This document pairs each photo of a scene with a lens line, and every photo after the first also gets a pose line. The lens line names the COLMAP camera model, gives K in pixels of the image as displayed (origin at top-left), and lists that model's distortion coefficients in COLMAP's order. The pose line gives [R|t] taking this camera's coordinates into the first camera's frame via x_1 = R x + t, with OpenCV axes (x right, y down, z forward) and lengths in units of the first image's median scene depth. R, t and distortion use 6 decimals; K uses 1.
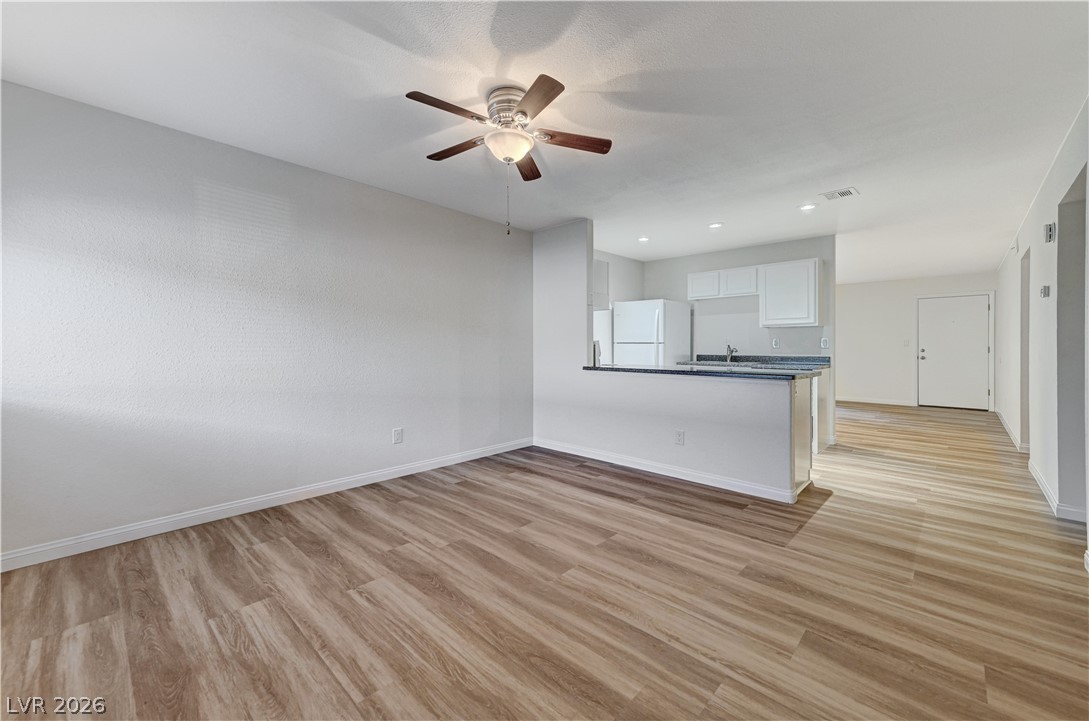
lens RADIAL K [[430.4, 0, 551.6], [0, 430.4, 346.7], [0, 0, 1]] dist [0.030488, 0.000310]
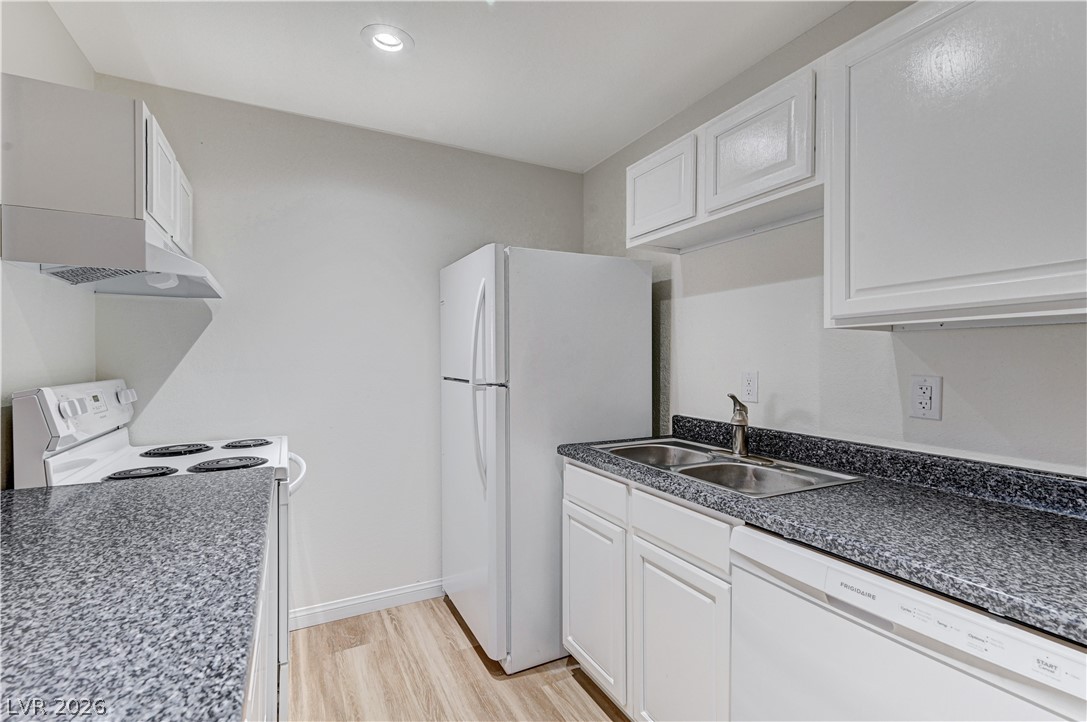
lens RADIAL K [[501.6, 0, 544.0], [0, 501.6, 358.0], [0, 0, 1]] dist [0.027035, 0.000030]
pose [[0.938802, -0.000397, -0.344456, 0.824725], [-0.000541, 0.999996, -0.002626, -0.054303], [0.344456, 0.002651, 0.938799, 1.330750]]
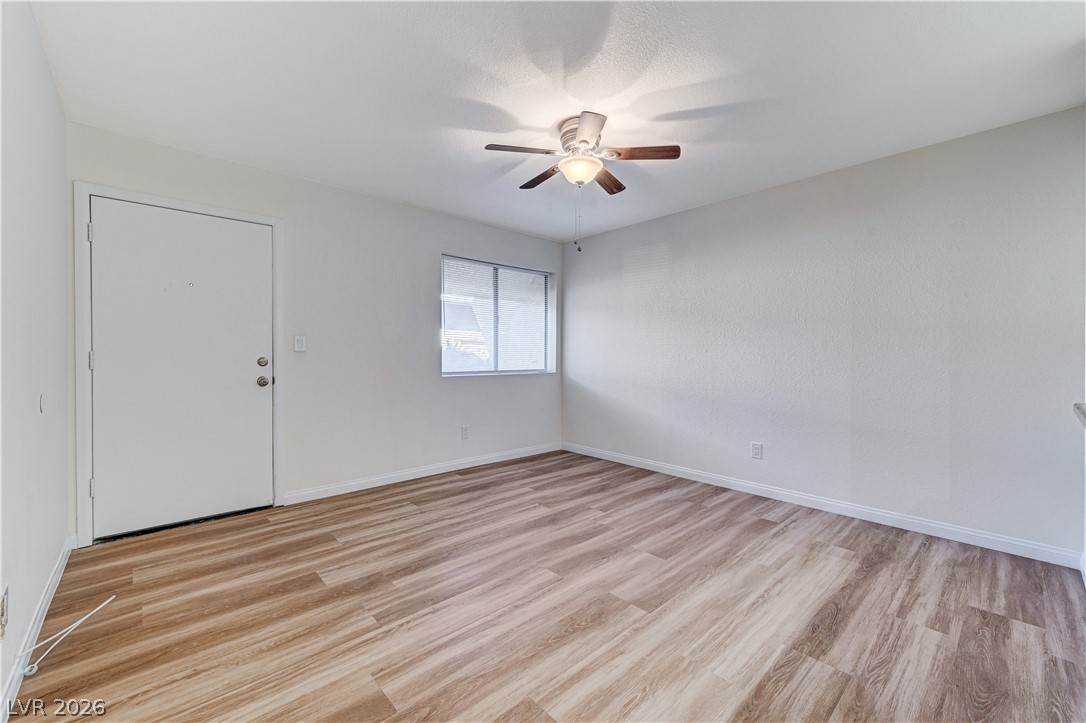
lens RADIAL K [[439.9, 0, 540.1], [0, 439.9, 359.6], [0, 0, 1]] dist [0.012197, 0.000137]
pose [[-0.084931, 0.008872, -0.996347, 0.845689], [-0.000547, 0.999960, 0.008951, 0.003249], [0.996387, 0.001305, -0.084922, 0.831788]]
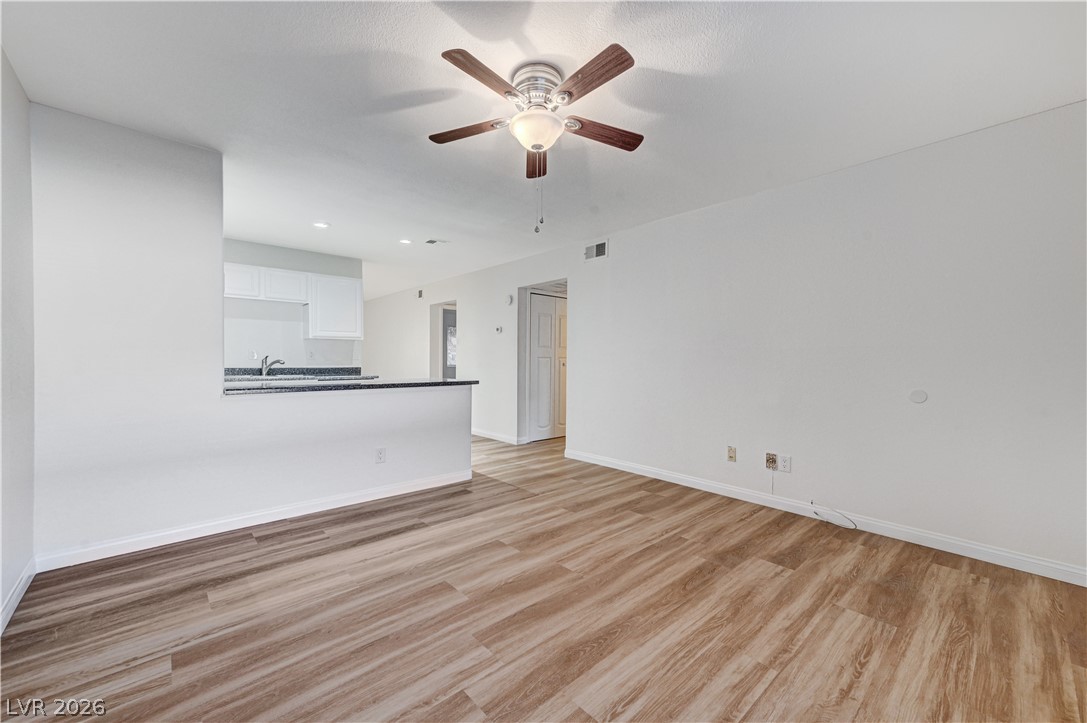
lens RADIAL K [[430.1, 0, 543.5], [0, 430.1, 361.5], [0, 0, 1]] dist [0.020145, 0.000014]
pose [[0.089612, -0.002815, 0.995973, -0.813799], [-0.006314, 0.999974, 0.003394, 0.001003], [-0.995957, -0.006593, 0.089592, 0.757382]]
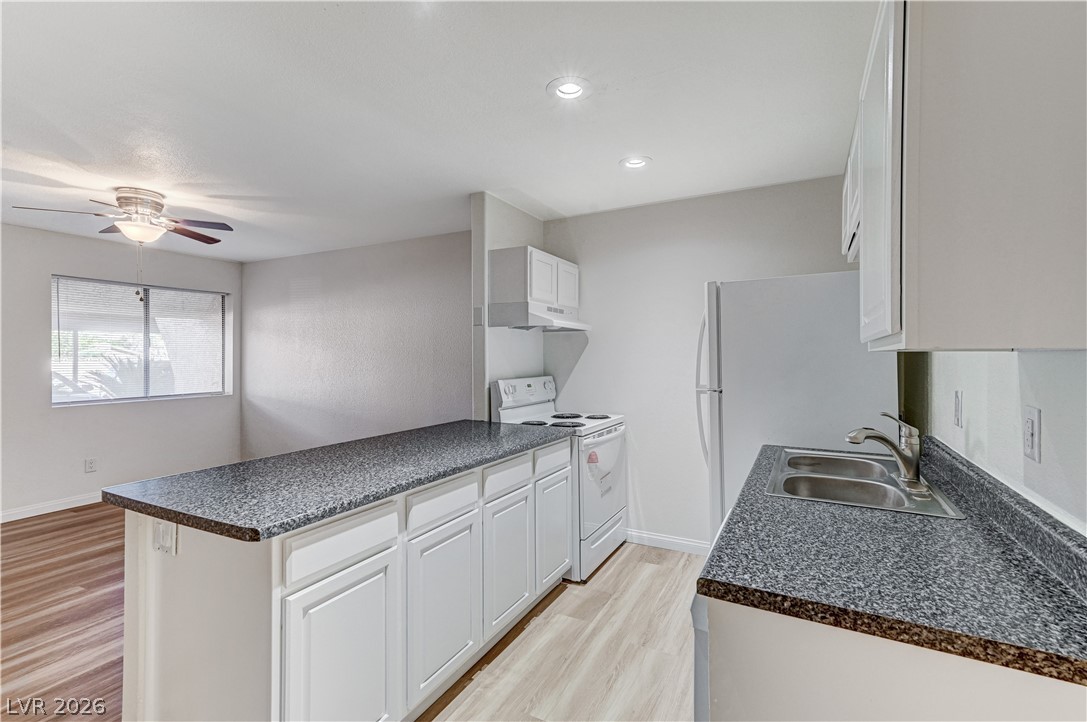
lens RADIAL K [[492.4, 0, 548.0], [0, 492.4, 354.7], [0, 0, 1]] dist [0.029106, 0.000226]
pose [[0.259246, -0.002463, -0.965808, 1.319911], [0.003062, 0.999994, -0.001728, -0.082404], [0.965806, -0.002510, 0.259252, 1.454312]]
